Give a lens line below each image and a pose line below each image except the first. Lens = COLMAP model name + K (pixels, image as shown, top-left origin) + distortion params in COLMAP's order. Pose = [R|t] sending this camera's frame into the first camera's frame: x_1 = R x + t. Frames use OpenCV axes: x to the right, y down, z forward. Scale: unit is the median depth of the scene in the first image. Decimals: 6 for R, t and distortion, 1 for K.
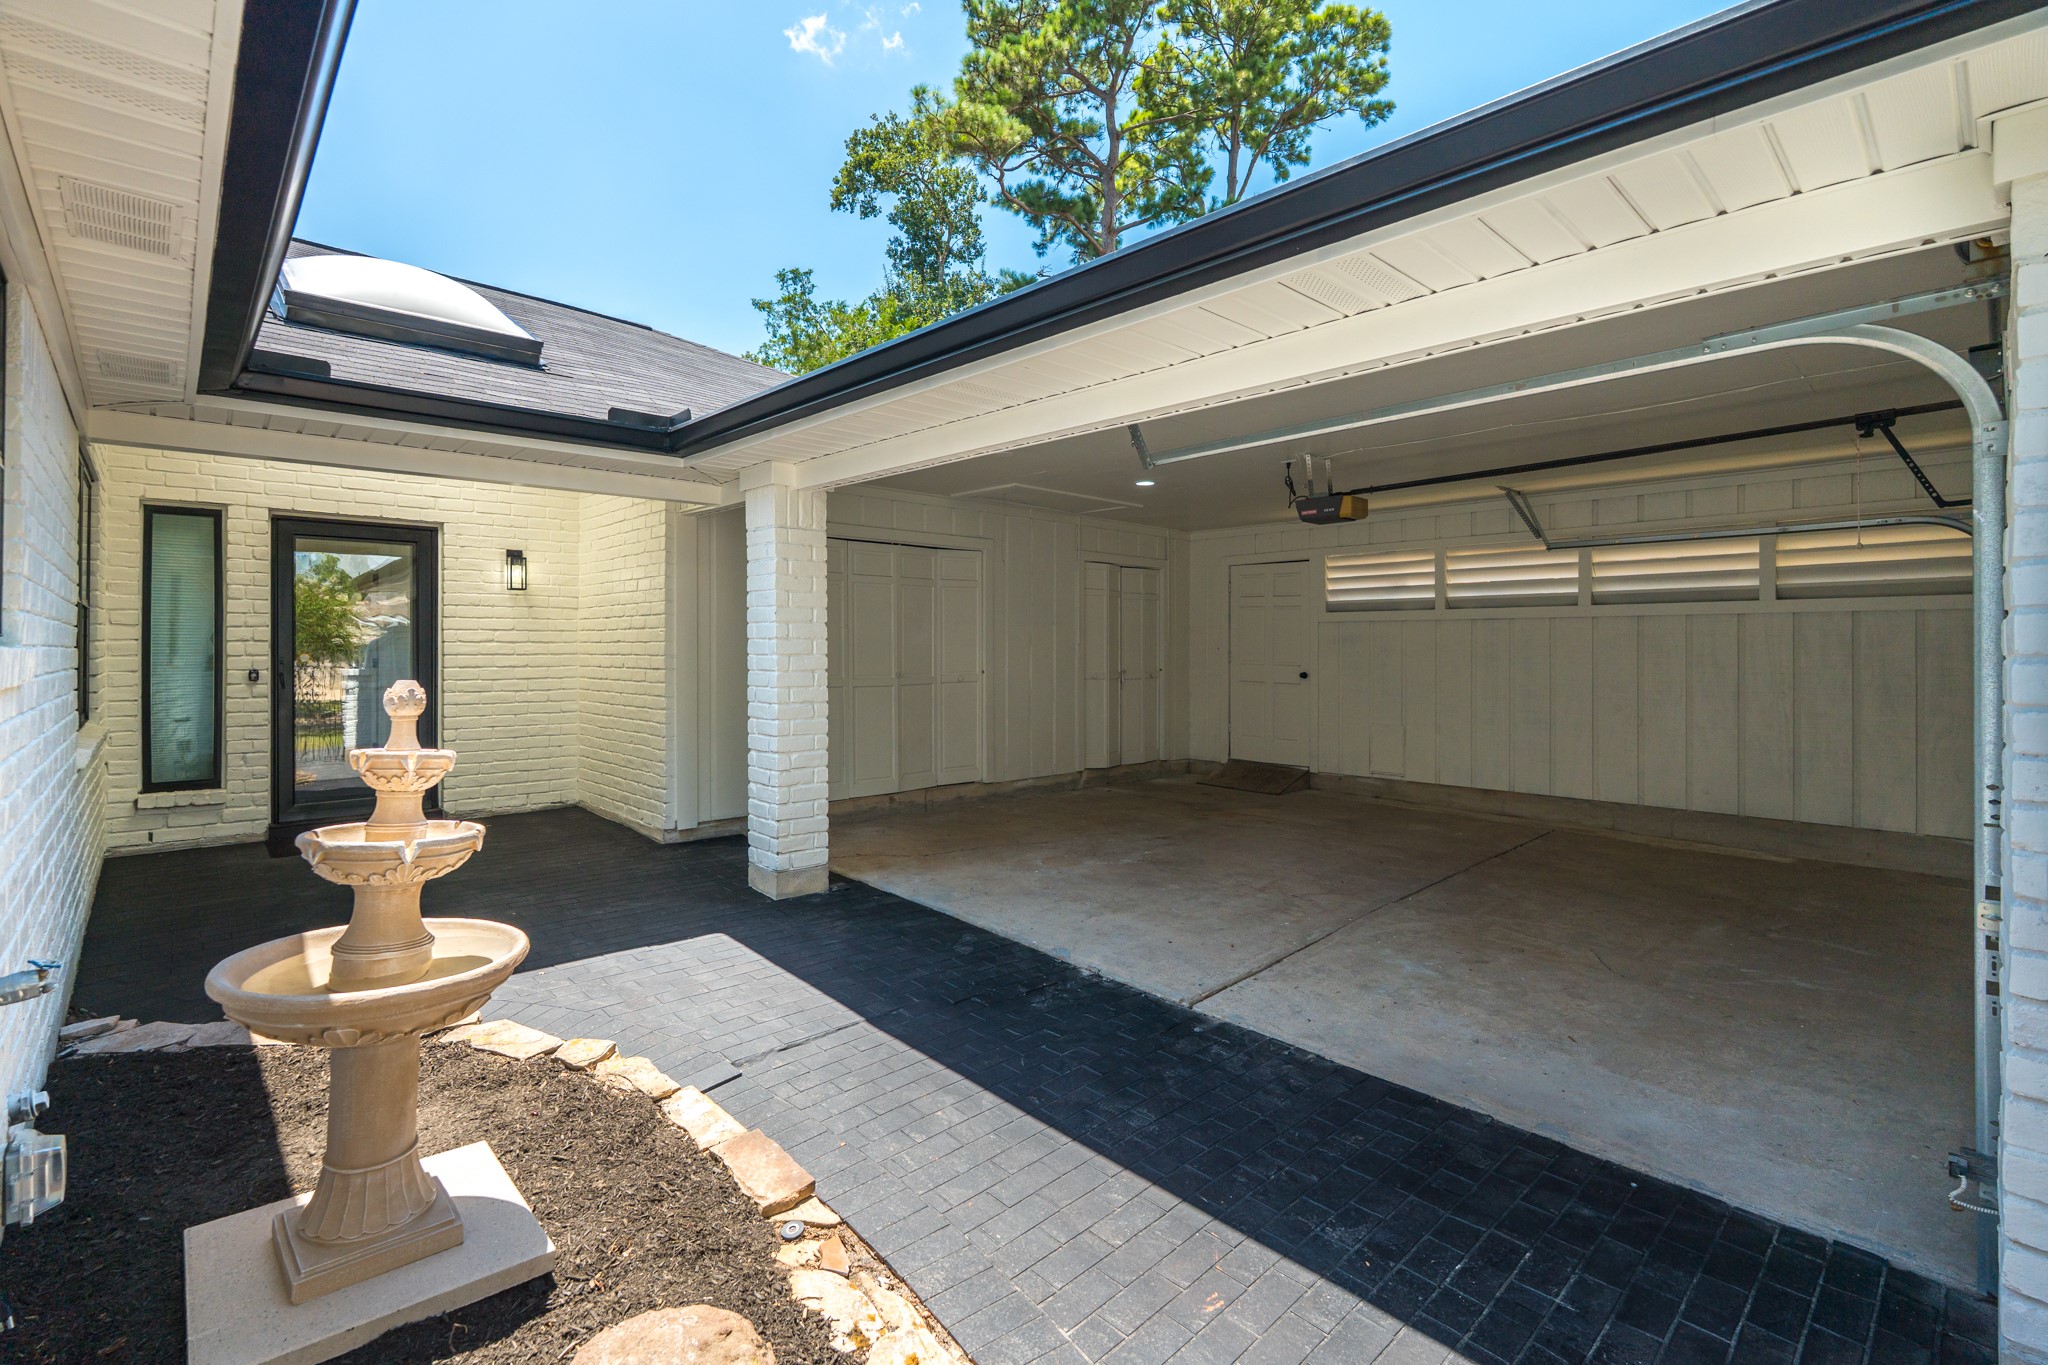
lens RADIAL K [[921.5, 0, 1024.0], [0, 921.5, 682.5], [0, 0, 1]] dist [-0.000756, -0.000081]
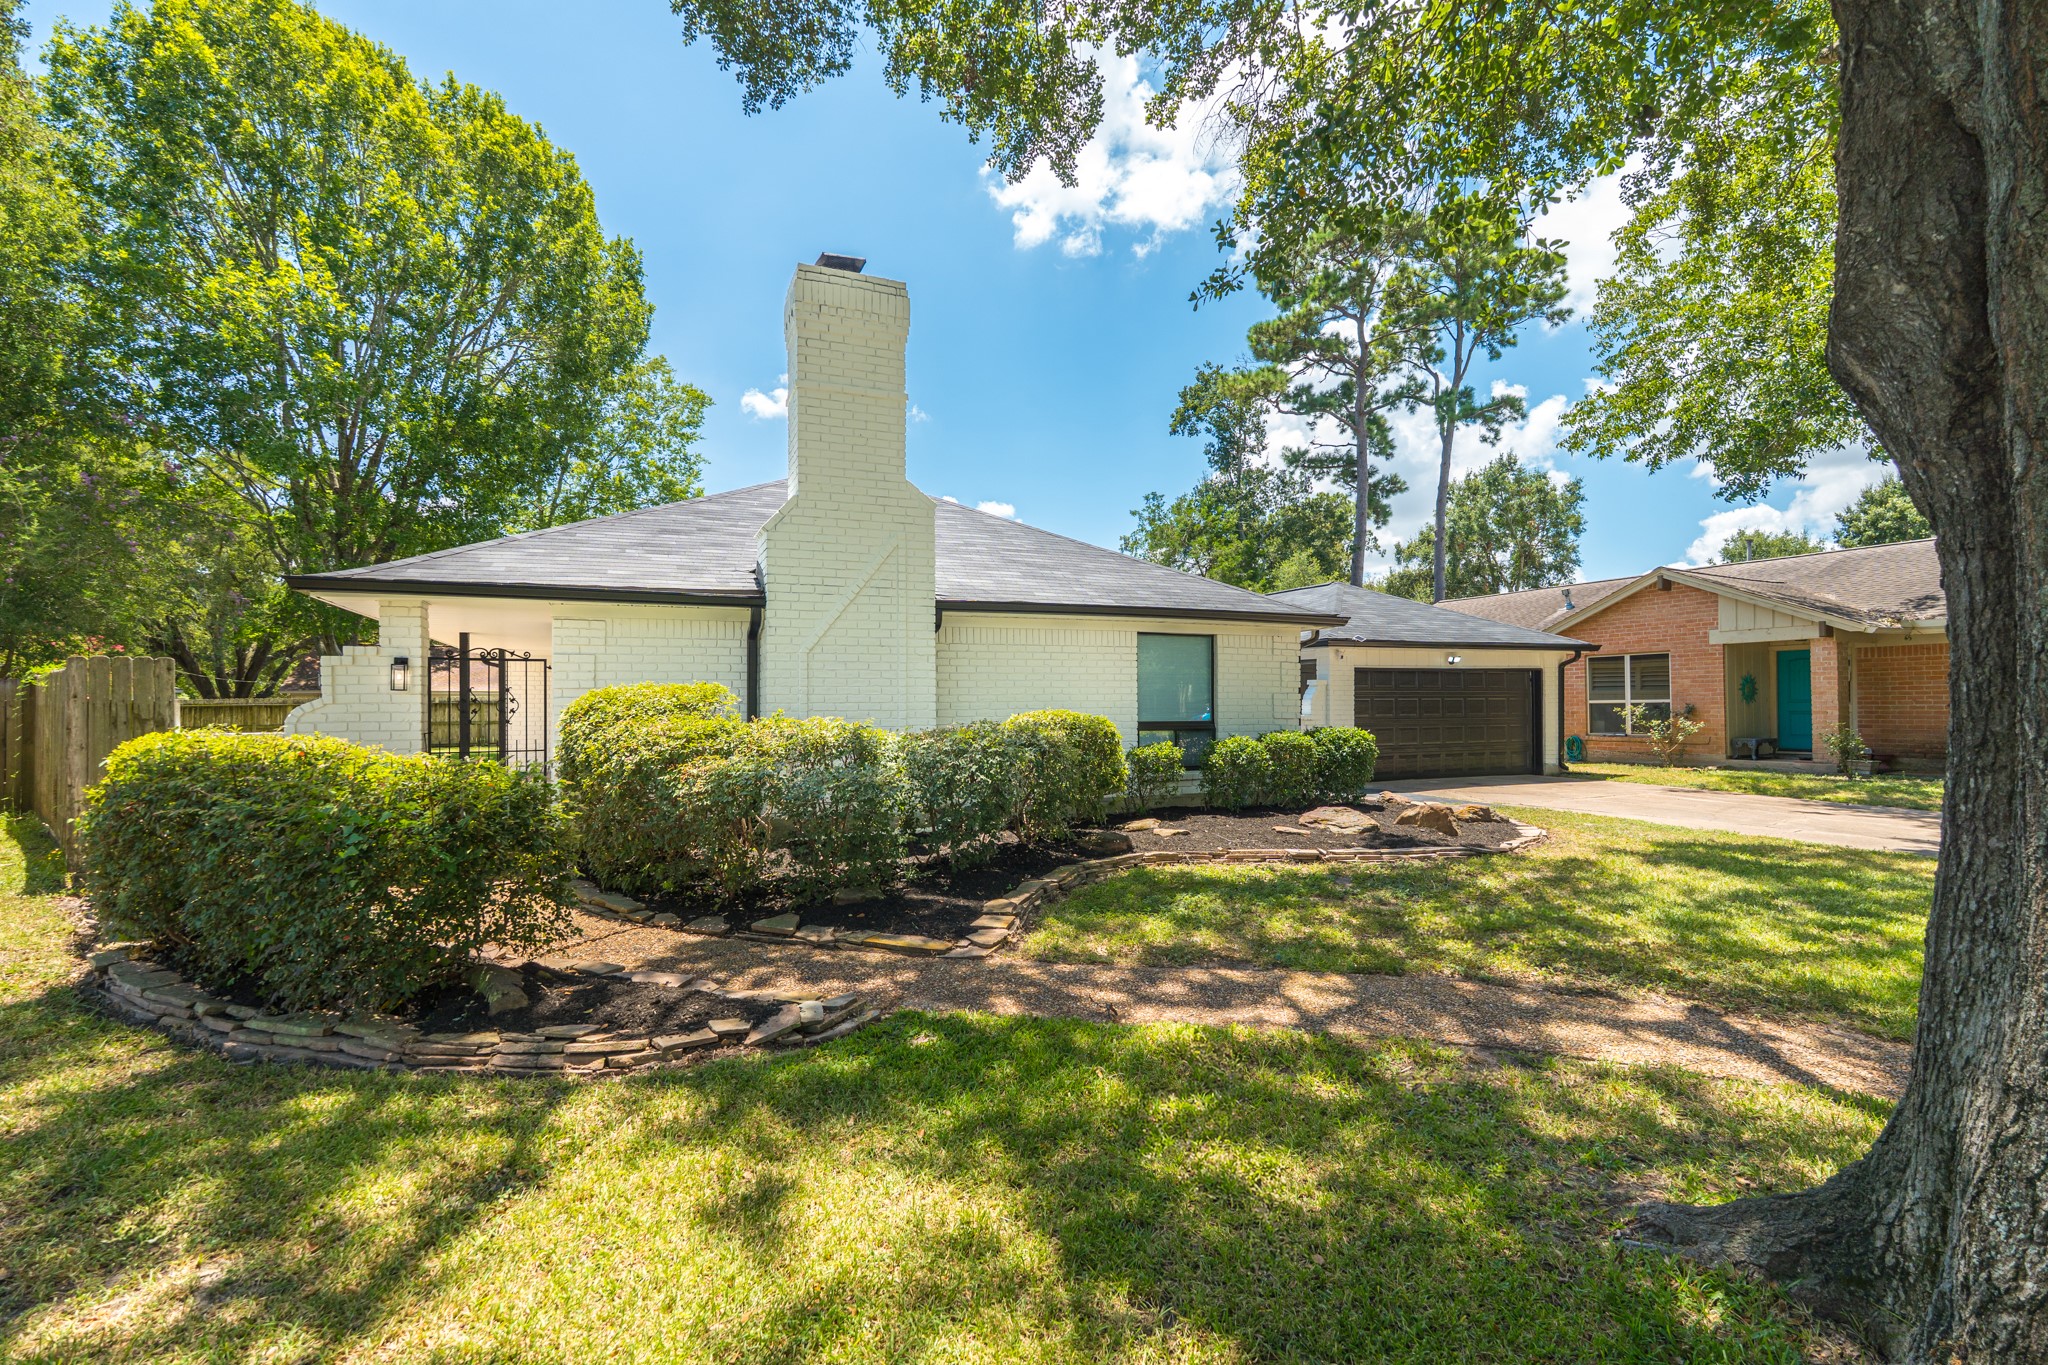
lens RADIAL K [[921.5, 0, 1024.0], [0, 921.5, 682.5], [0, 0, 1]] dist [-0.000756, -0.000081]
pose [[0.943439, -0.013594, -0.331268, 0.074897], [-0.005858, 0.998320, -0.057651, 0.017567], [0.331495, 0.056330, 0.941774, -0.551847]]
